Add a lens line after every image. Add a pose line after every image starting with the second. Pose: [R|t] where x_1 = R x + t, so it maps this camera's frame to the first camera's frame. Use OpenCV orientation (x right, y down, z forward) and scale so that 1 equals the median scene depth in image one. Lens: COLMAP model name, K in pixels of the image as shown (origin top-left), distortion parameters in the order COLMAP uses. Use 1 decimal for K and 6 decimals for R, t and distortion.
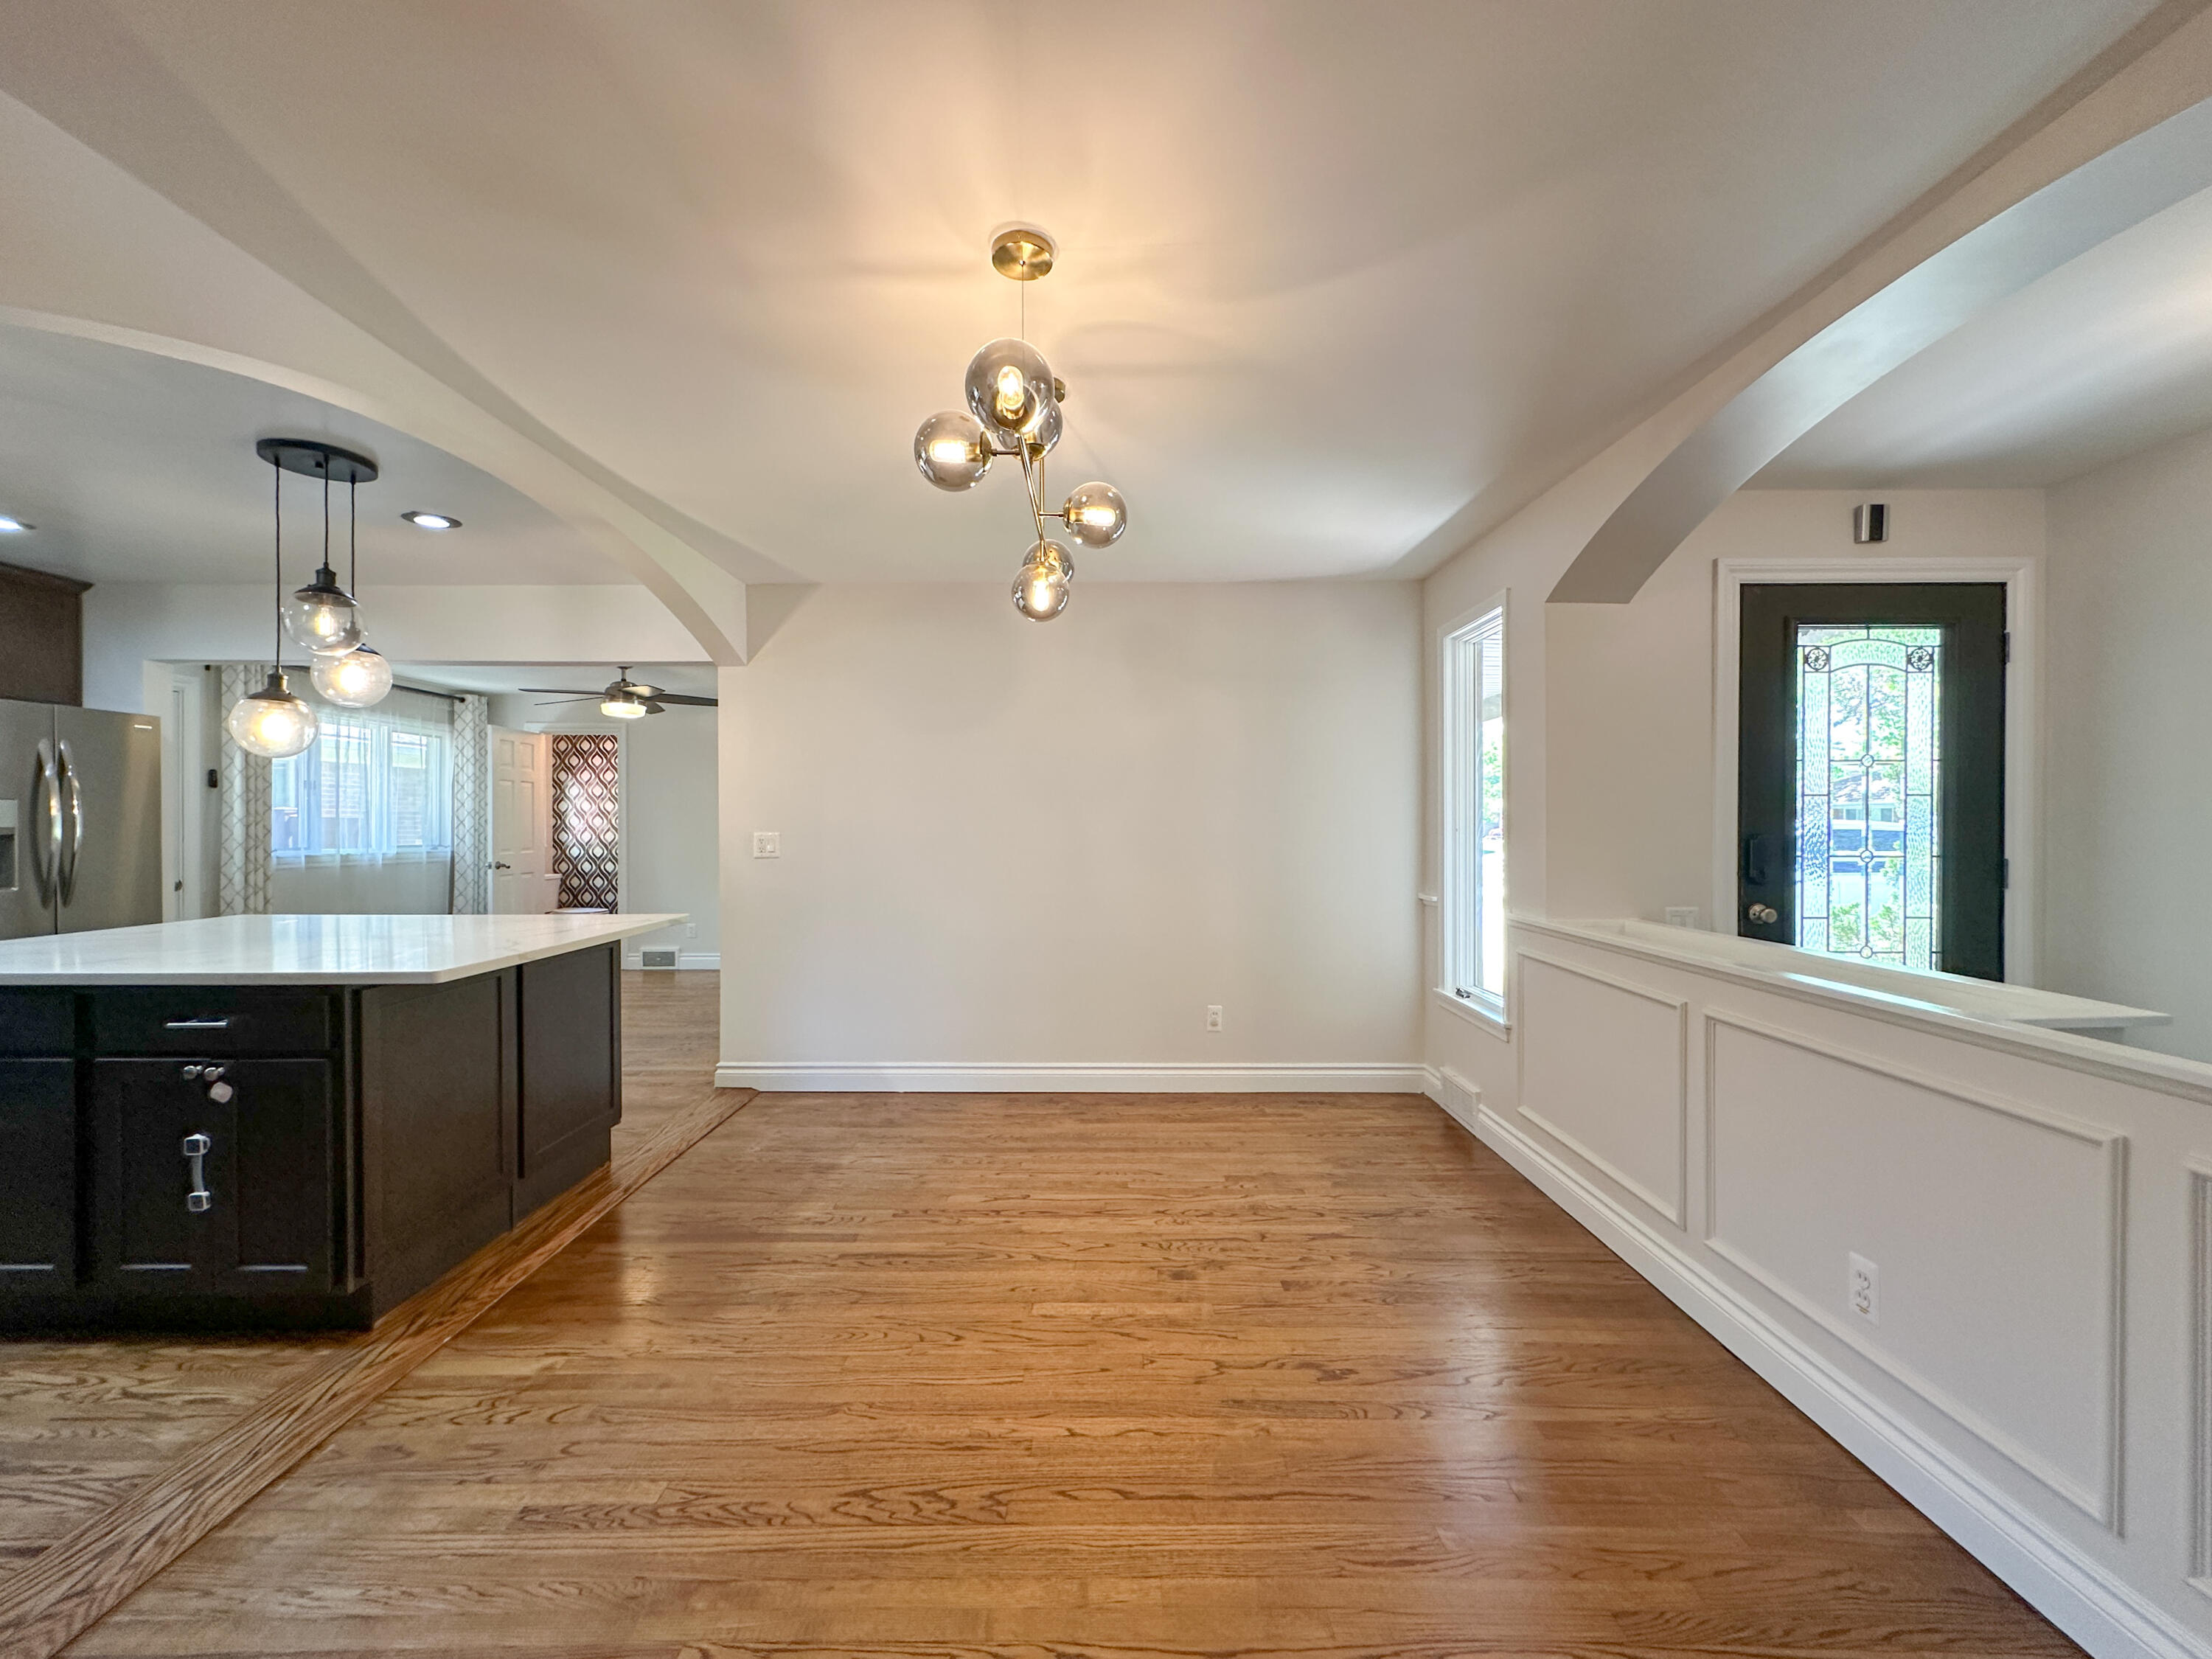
lens RADIAL K [[903.4, 0, 1106.0], [0, 903.4, 829.5], [0, 0, 1]] dist [0.000372, 0.000099]
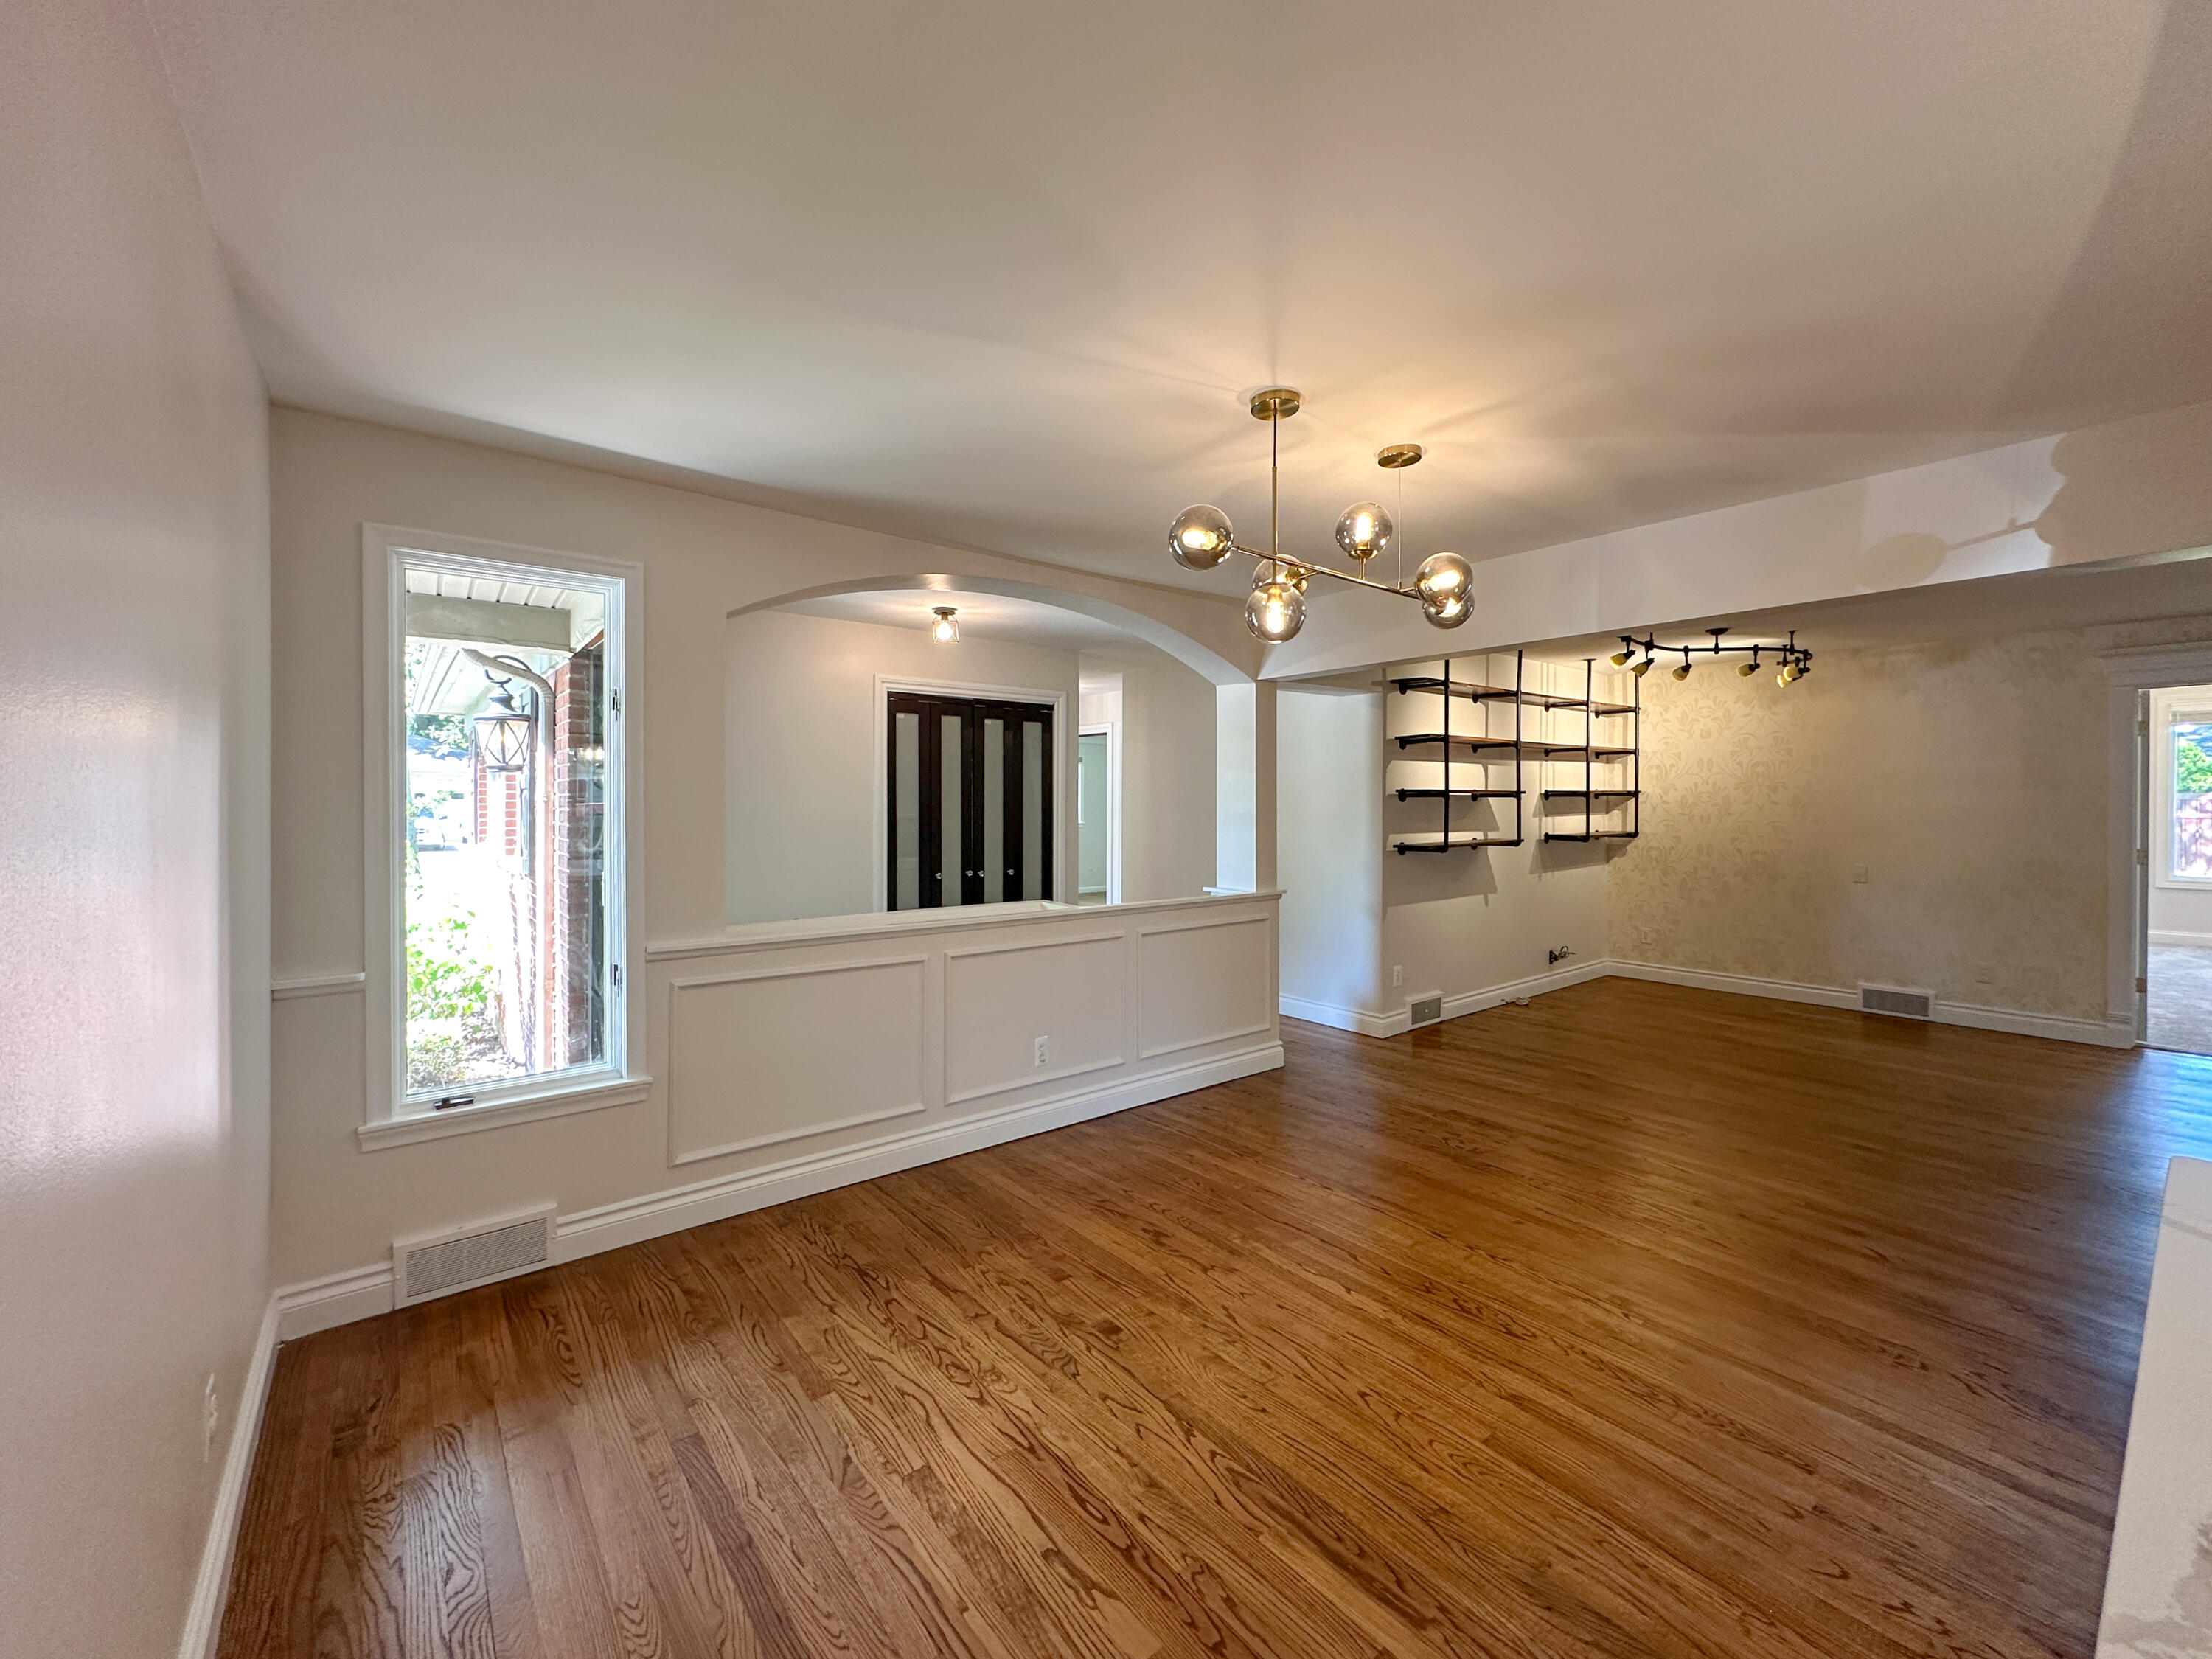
lens RADIAL K [[892.2, 0, 1104.4], [0, 892.2, 800.2], [0, 0, 1]] dist [-0.000427, -0.000039]
pose [[-0.626150, 0.000341, 0.779702, -0.656400], [0.004061, 0.999988, 0.002824, -0.063127], [-0.779692, 0.004935, -0.626144, 1.624856]]
